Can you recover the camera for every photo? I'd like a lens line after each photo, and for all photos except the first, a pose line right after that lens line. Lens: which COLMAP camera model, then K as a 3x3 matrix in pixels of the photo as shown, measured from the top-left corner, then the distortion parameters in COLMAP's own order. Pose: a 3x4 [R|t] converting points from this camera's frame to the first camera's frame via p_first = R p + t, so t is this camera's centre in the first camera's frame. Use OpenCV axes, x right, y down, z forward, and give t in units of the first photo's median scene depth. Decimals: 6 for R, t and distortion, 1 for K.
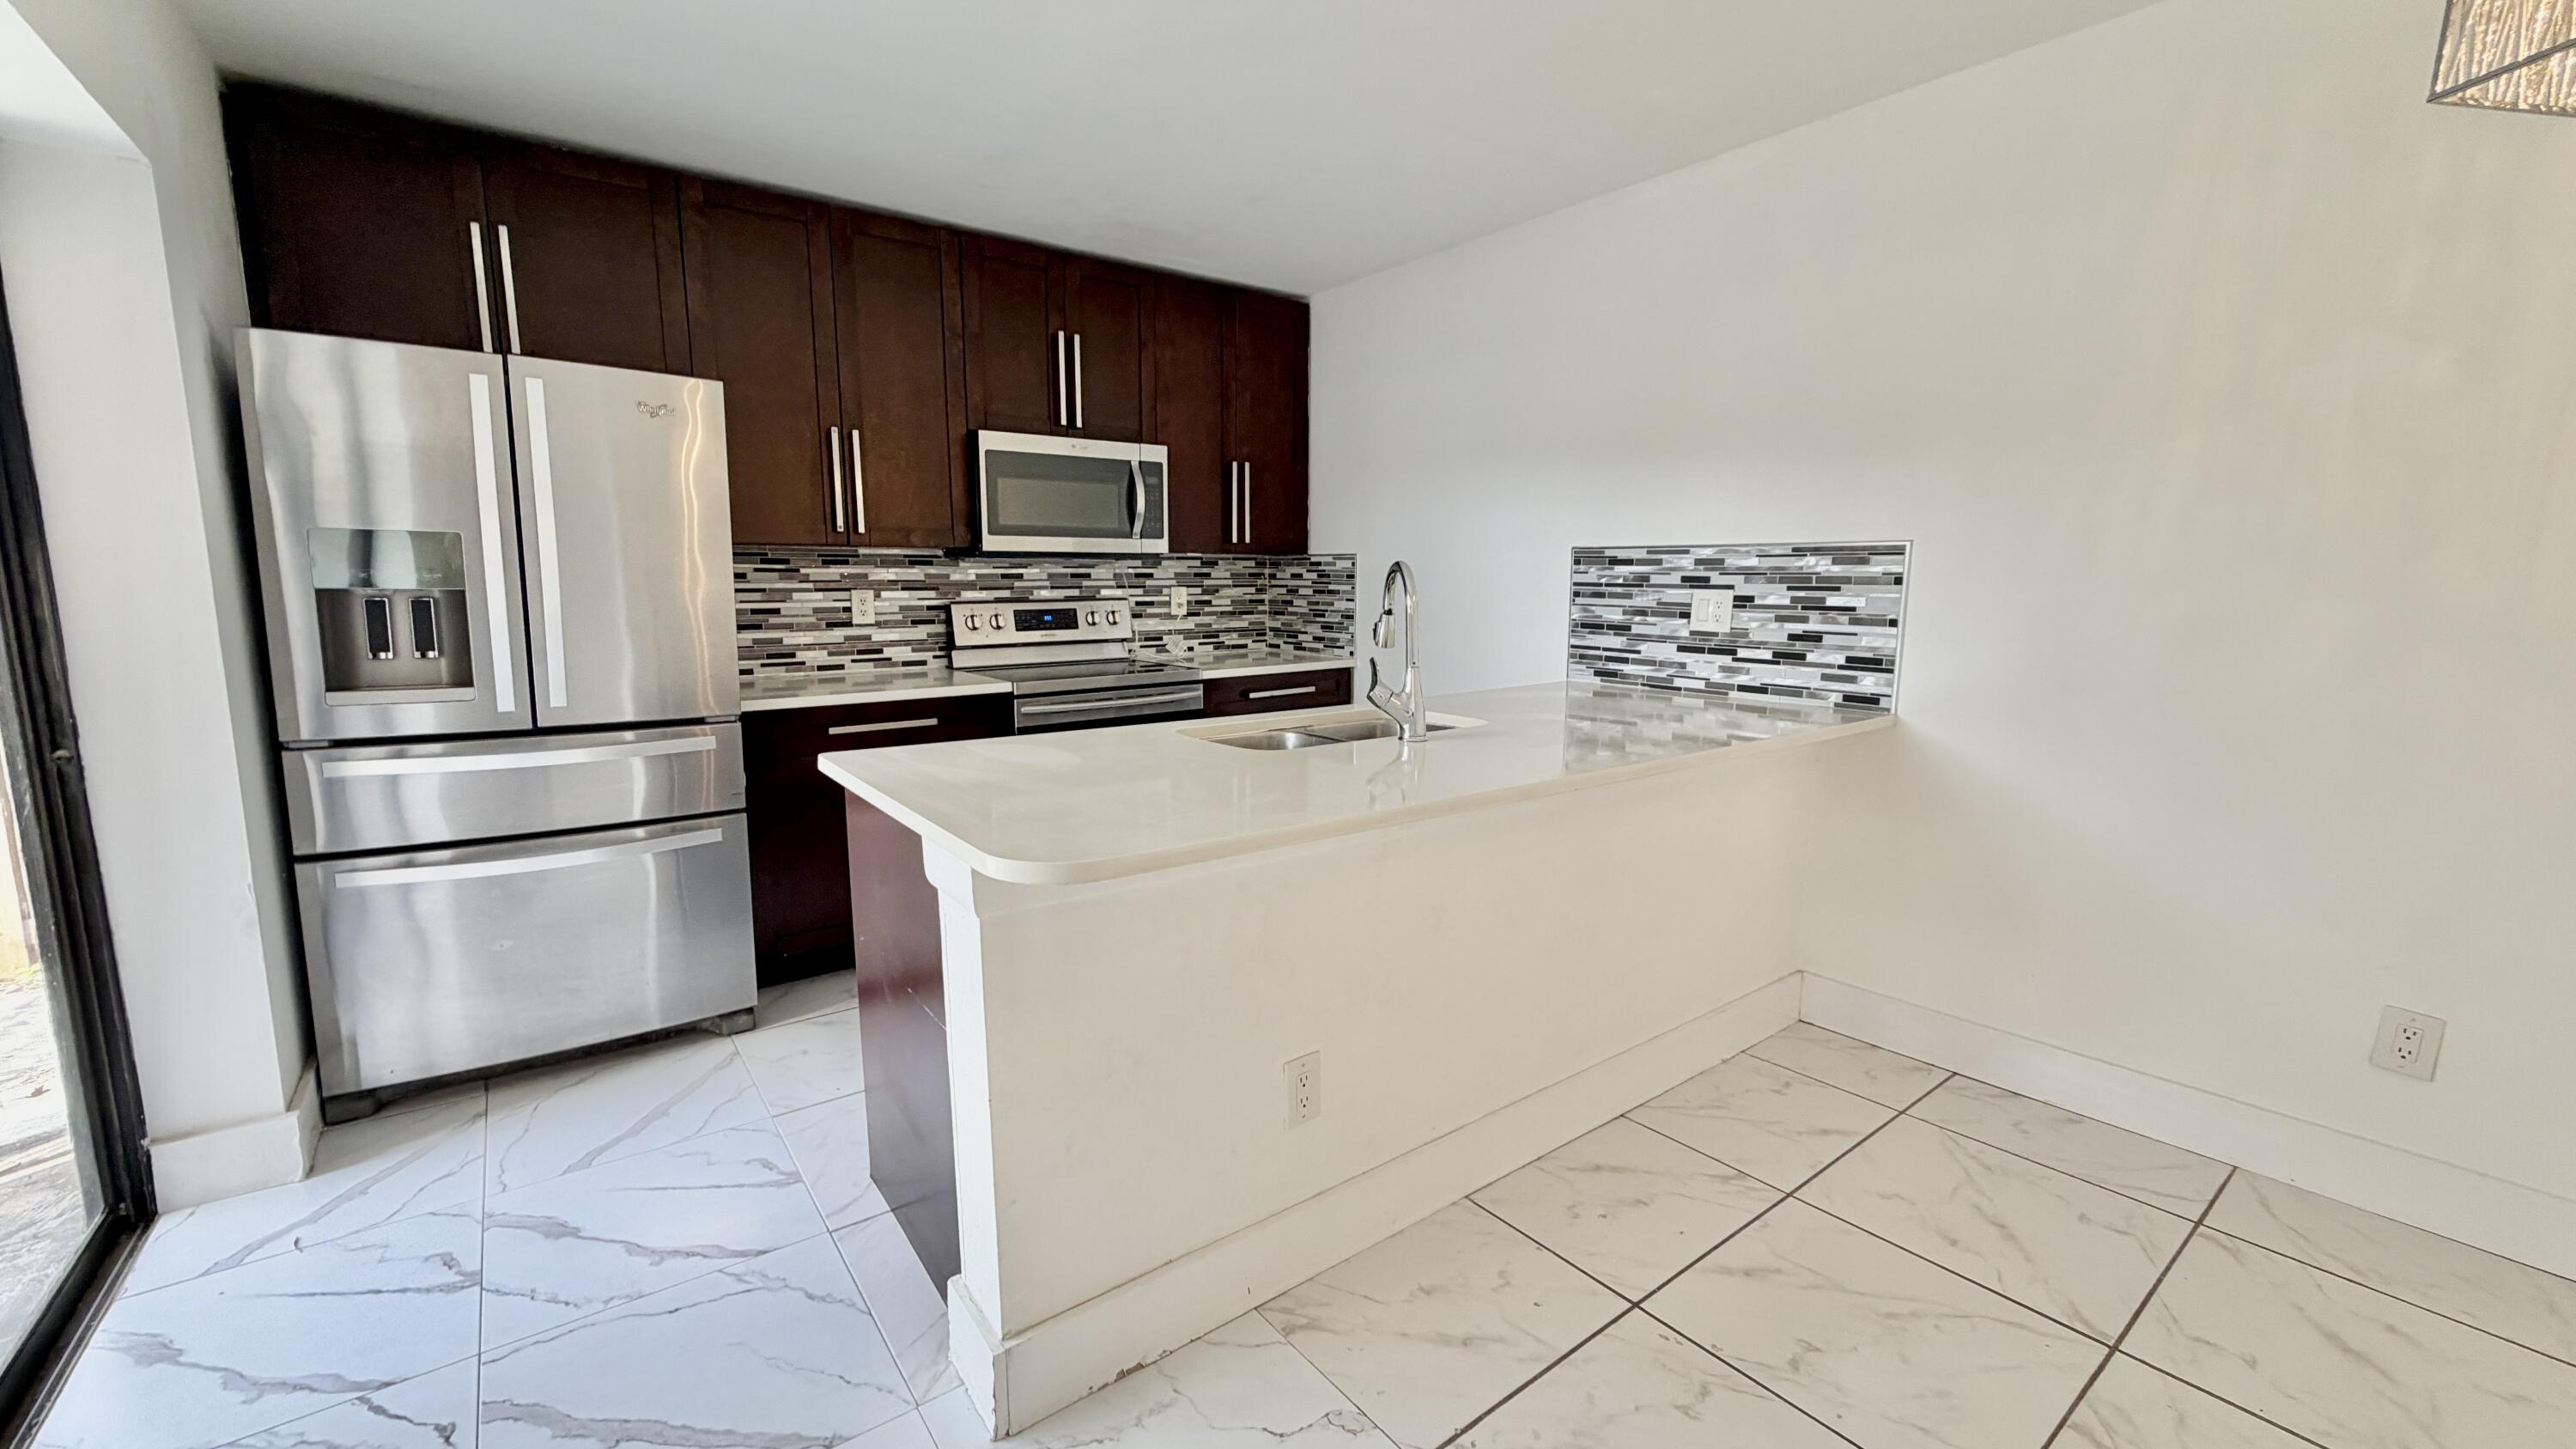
lens RADIAL K [[1018.9, 0, 1300.0], [0, 1018.9, 716.1], [0, 0, 1]] dist [-0.000706, 0.000149]
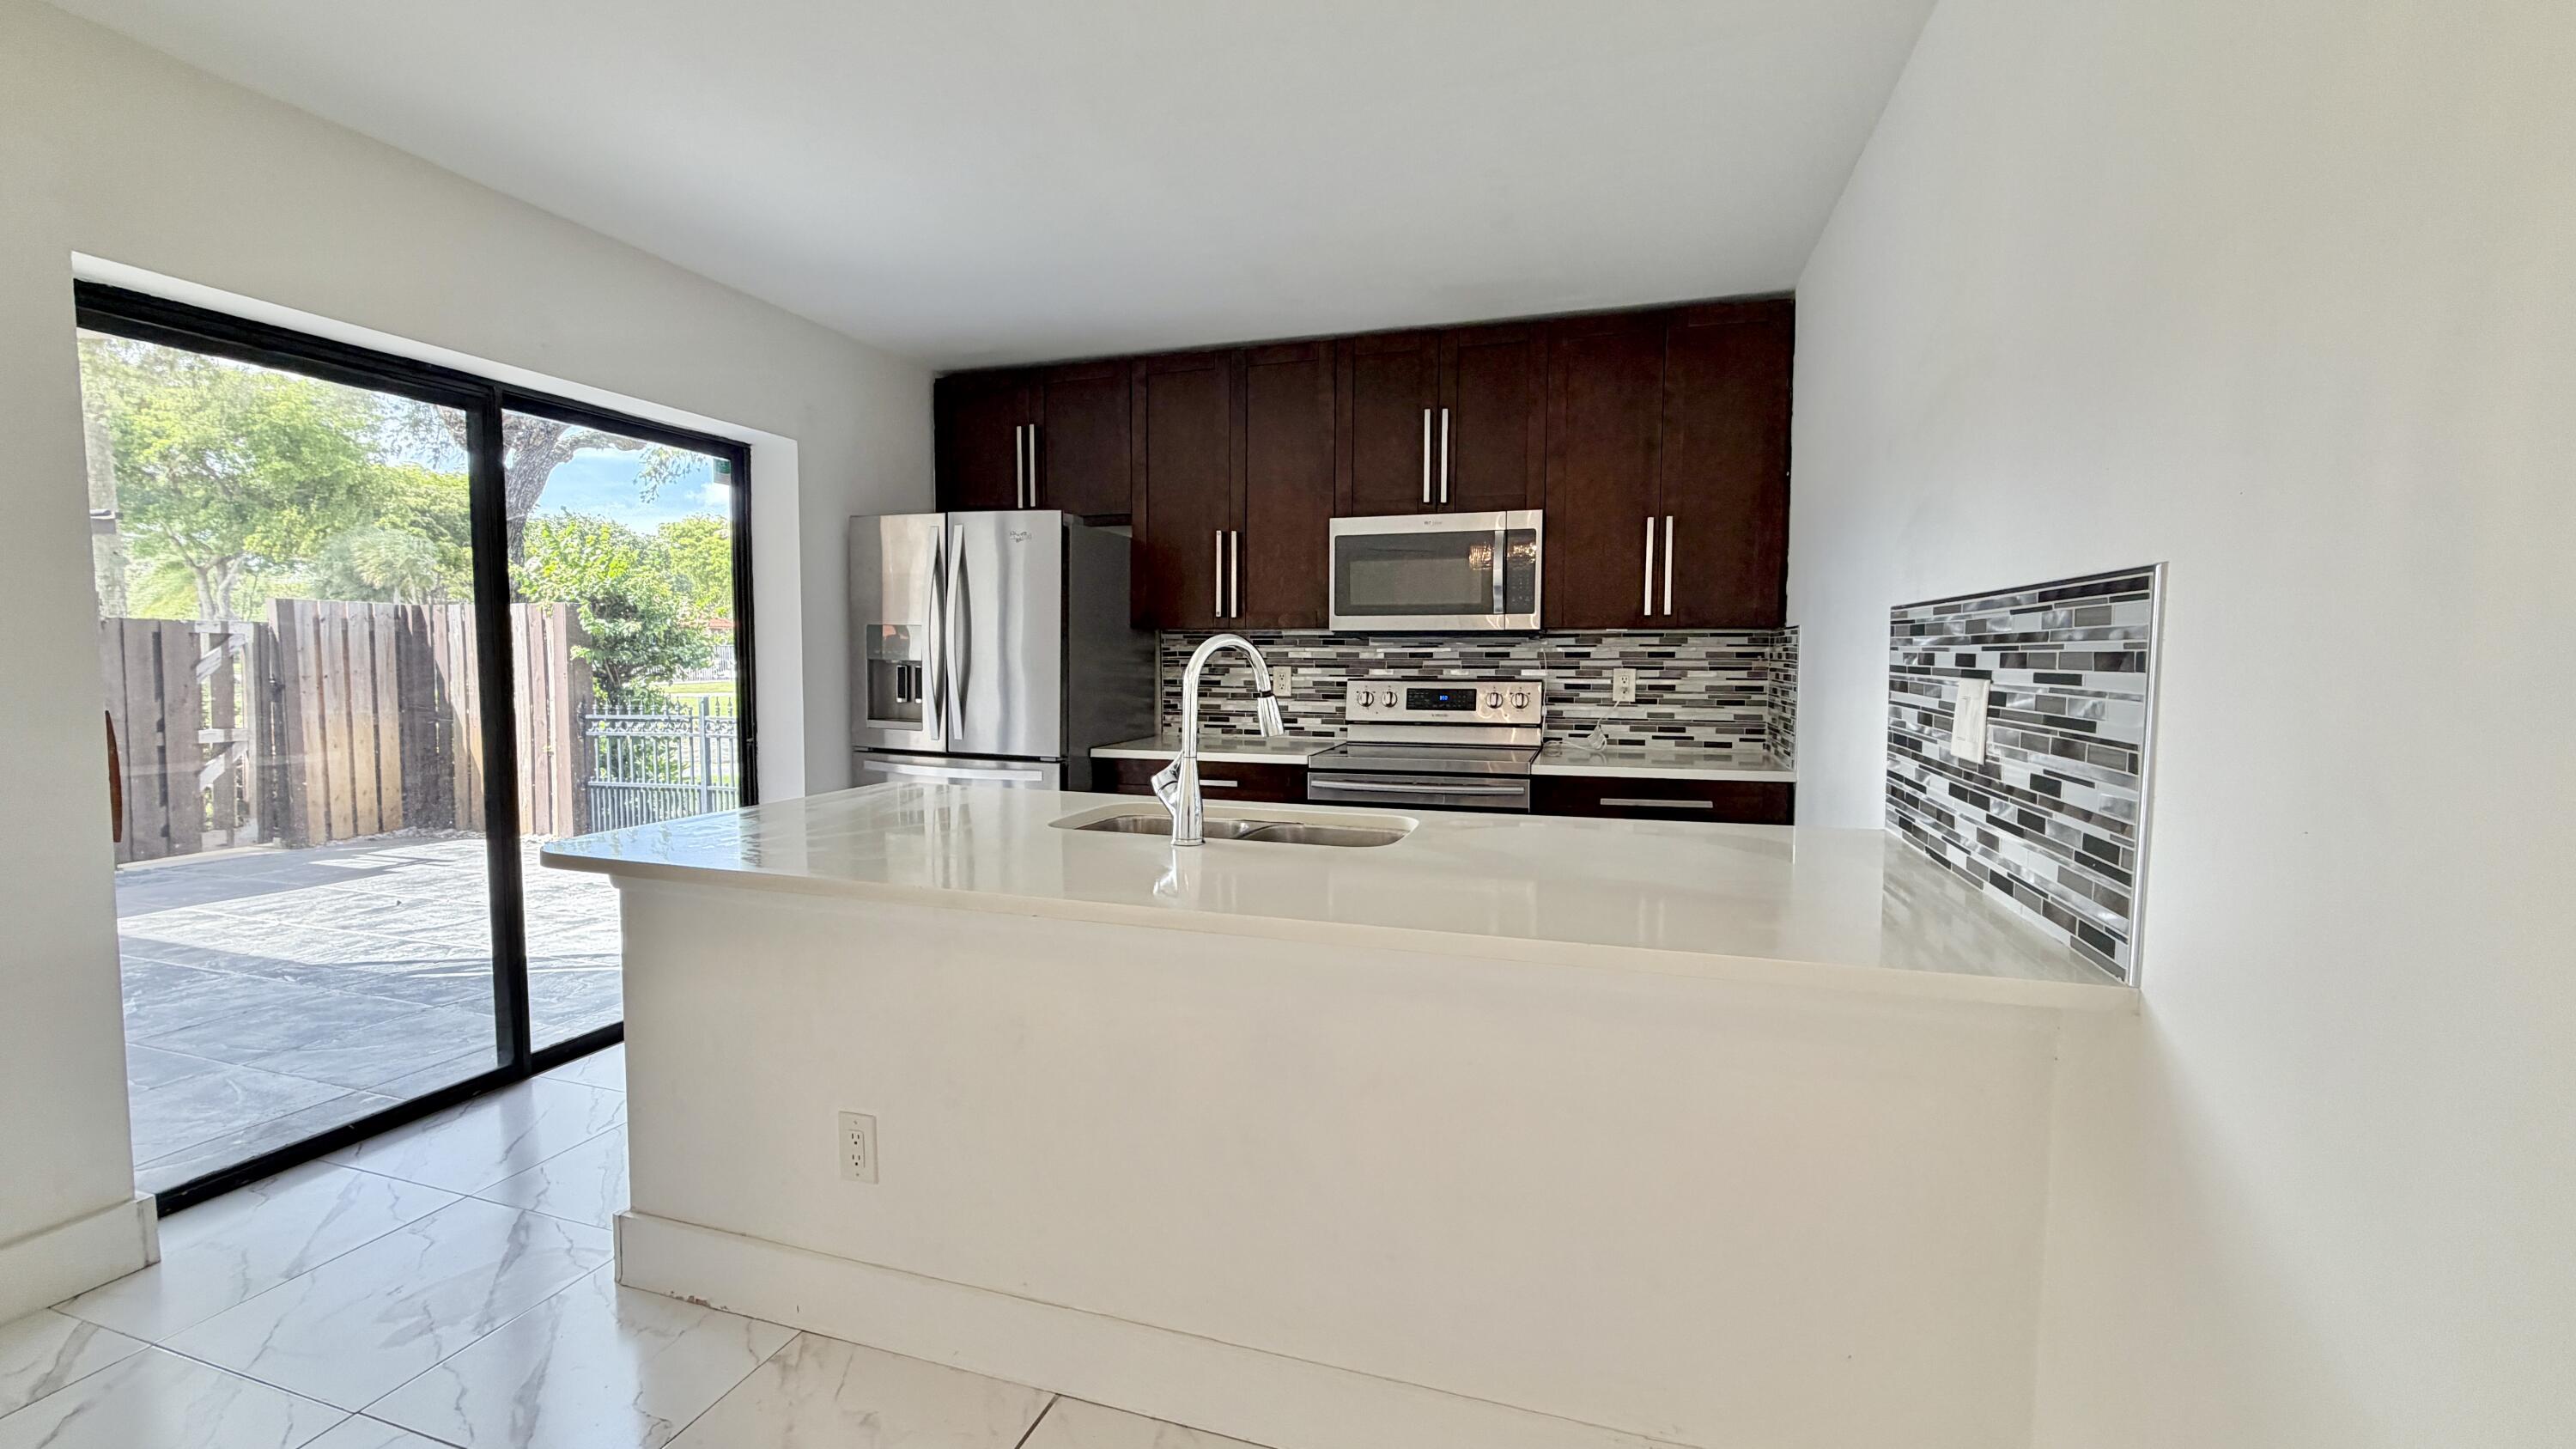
lens RADIAL K [[1018.9, 0, 1294.0], [0, 1018.9, 731.7], [0, 0, 1]] dist [-0.000706, 0.000149]
pose [[0.561686, 0.065772, -0.824732, 0.486794], [-0.115589, 0.993297, 0.000492, -0.048376], [0.819236, 0.095054, 0.565523, 0.337243]]
